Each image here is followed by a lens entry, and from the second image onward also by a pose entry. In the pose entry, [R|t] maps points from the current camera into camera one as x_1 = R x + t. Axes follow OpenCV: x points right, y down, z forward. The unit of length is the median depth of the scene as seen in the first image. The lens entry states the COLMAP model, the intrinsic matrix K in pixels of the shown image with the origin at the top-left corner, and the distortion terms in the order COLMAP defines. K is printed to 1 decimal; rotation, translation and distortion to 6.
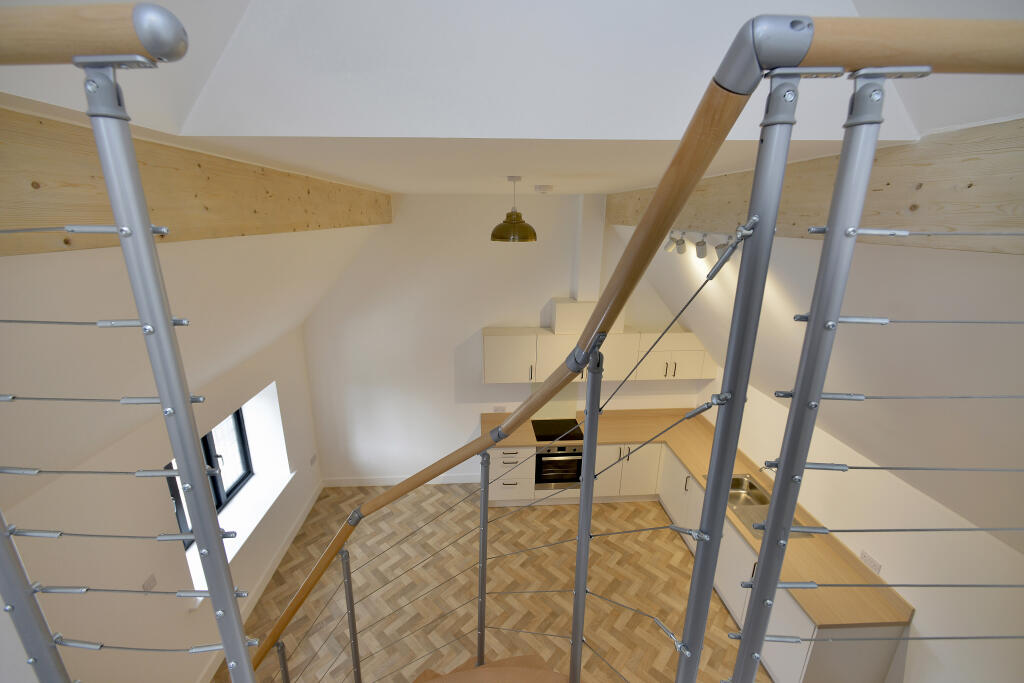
lens RADIAL K [[412.5, 0, 512.0], [0, 412.5, 341.5], [0, 0, 1]] dist [0.000340, 0.000015]
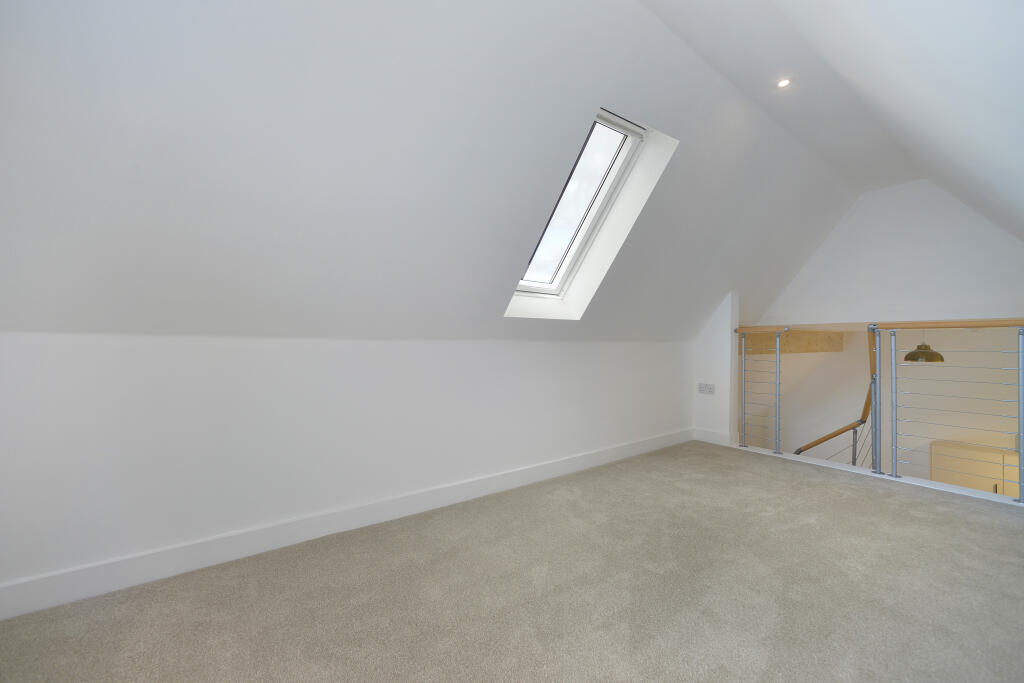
lens RADIAL K [[412.5, 0, 512.0], [0, 412.5, 341.5], [0, 0, 1]] dist [0.000340, 0.000015]
pose [[0.555738, -0.011713, -0.831275, 0.464998], [-0.235679, 0.956661, -0.171040, 0.347304], [0.797252, 0.290967, 0.528893, -1.198293]]
